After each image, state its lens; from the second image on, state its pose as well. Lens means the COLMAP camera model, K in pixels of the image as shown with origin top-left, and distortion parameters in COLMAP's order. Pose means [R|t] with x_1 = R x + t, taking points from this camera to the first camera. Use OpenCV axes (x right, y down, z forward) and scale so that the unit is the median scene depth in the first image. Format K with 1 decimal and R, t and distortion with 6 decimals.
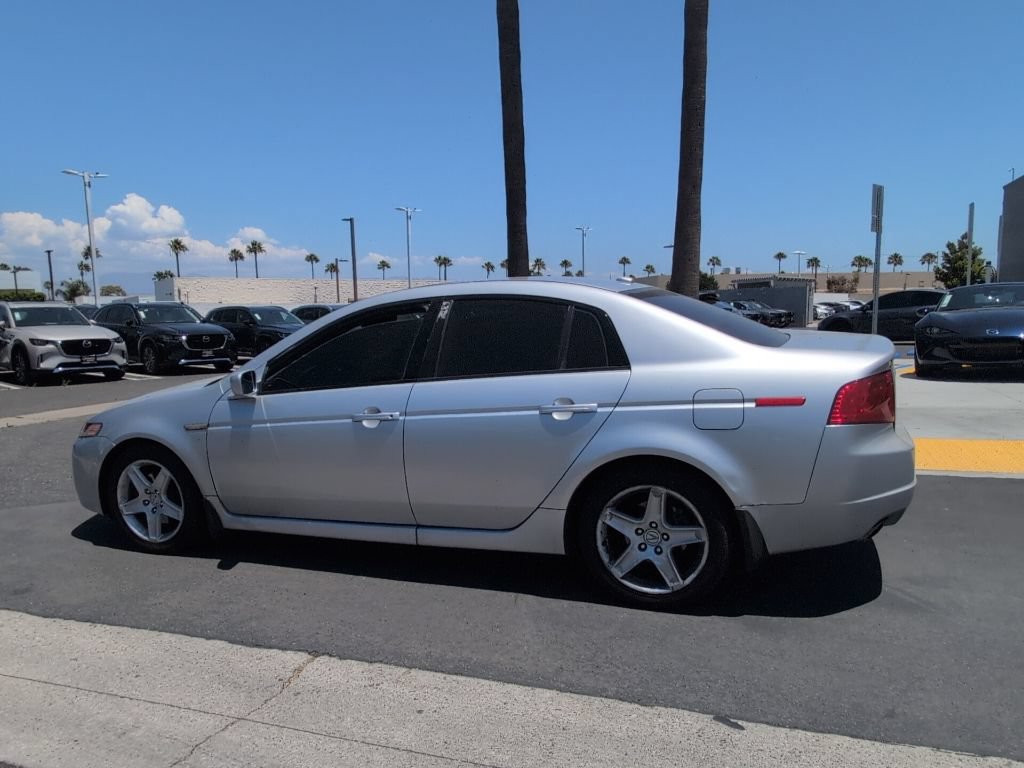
lens RADIAL K [[752.6, 0, 512.9], [0, 752.6, 413.5], [0, 0, 1]] dist [-0.000012, -0.000701]
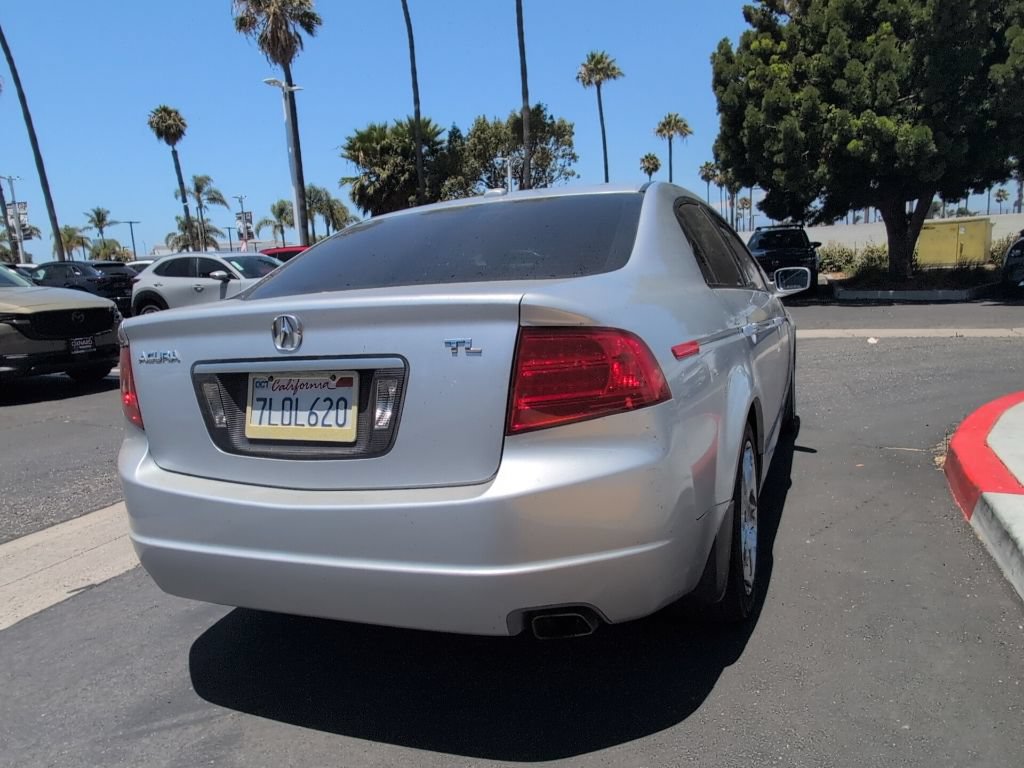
lens RADIAL K [[752.6, 0, 512.9], [0, 752.6, 413.5], [0, 0, 1]] dist [-0.000012, -0.000701]
pose [[-0.028015, 0.219205, -0.975277, 0.986996], [-0.084432, 0.971654, 0.220816, -0.150032], [0.996035, 0.088531, -0.008713, 1.169058]]
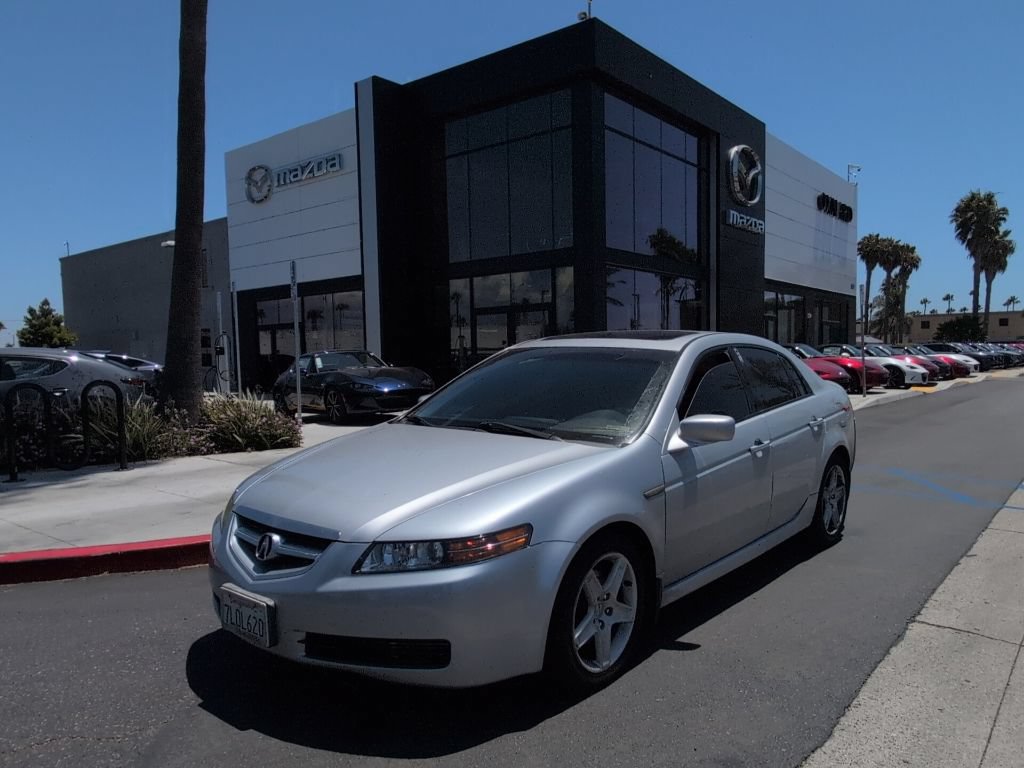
lens RADIAL K [[750.4, 0, 512.3], [0, 750.4, 413.9], [0, 0, 1]] dist [0.001440, 0.000570]
pose [[0.338409, -0.049834, 0.939679, -1.395238], [0.133437, 0.991047, 0.004503, -0.101698], [-0.931490, 0.123864, 0.342029, 0.966980]]
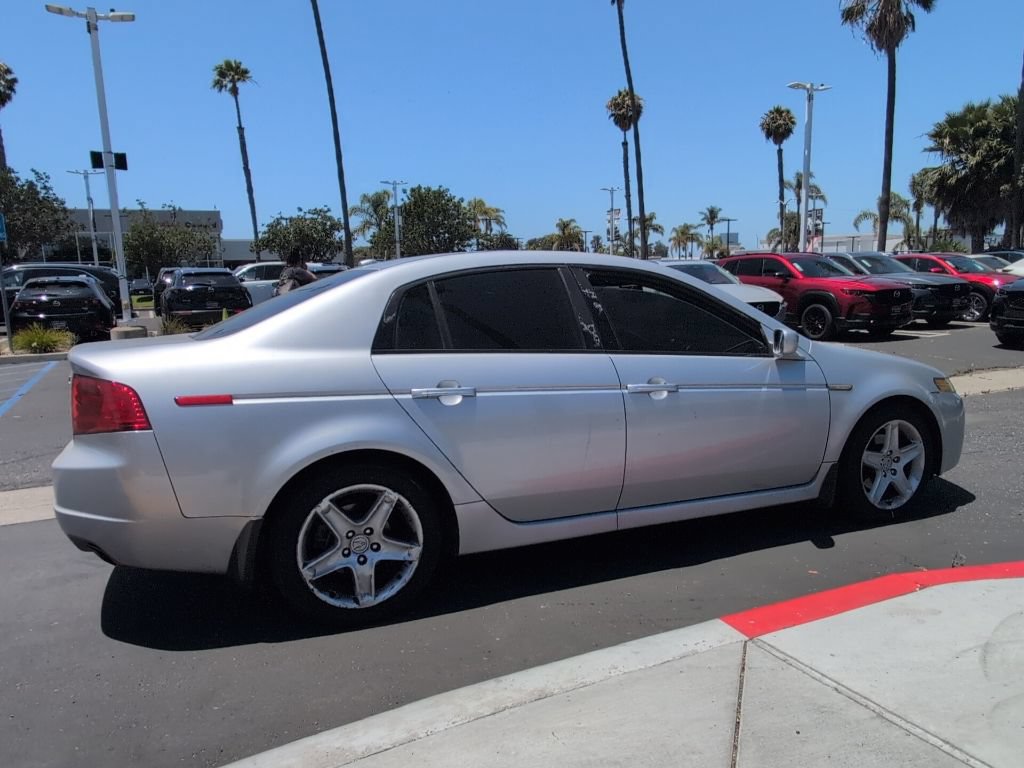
lens RADIAL K [[752.6, 0, 513.6], [0, 752.6, 413.4], [0, 0, 1]] dist [0.001966, -0.001815]
pose [[-0.709065, 0.164295, -0.685736, 0.761860], [-0.051034, 0.957971, 0.282290, -0.302394], [0.703294, 0.235158, -0.670879, 2.000658]]
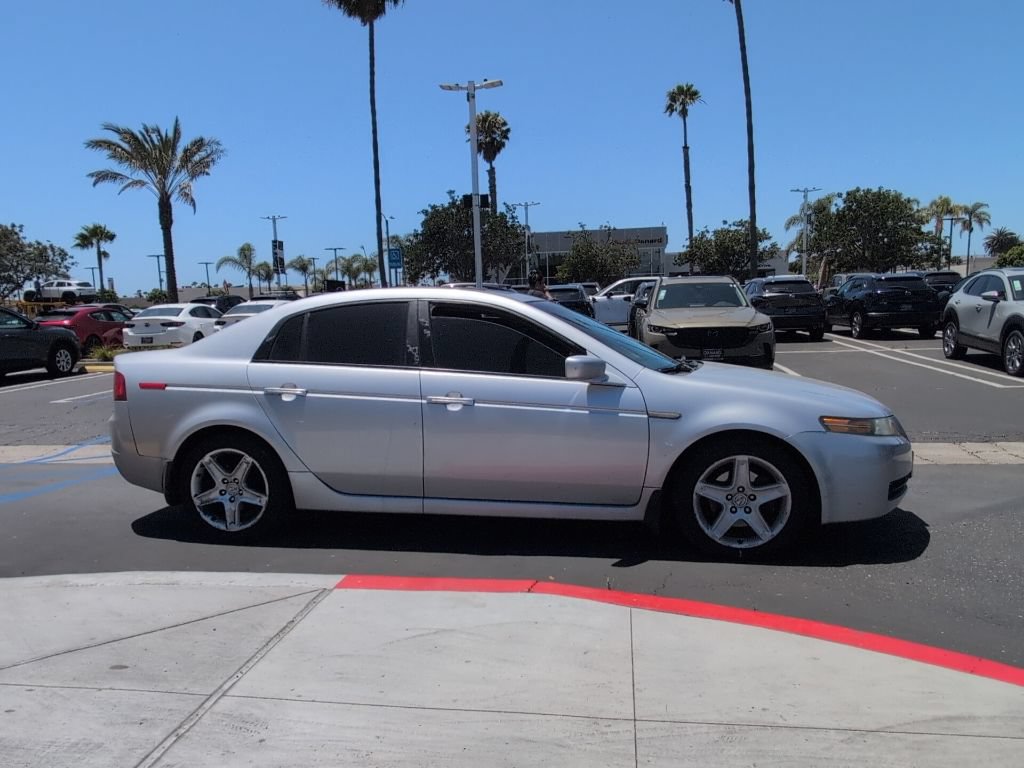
lens RADIAL K [[752.6, 0, 513.6], [0, 752.6, 413.4], [0, 0, 1]] dist [0.001966, -0.001815]
pose [[-0.980164, 0.082731, -0.180092, 0.108804], [0.030225, 0.960475, 0.276721, -0.369494], [0.195868, 0.265788, -0.943924, 2.578244]]
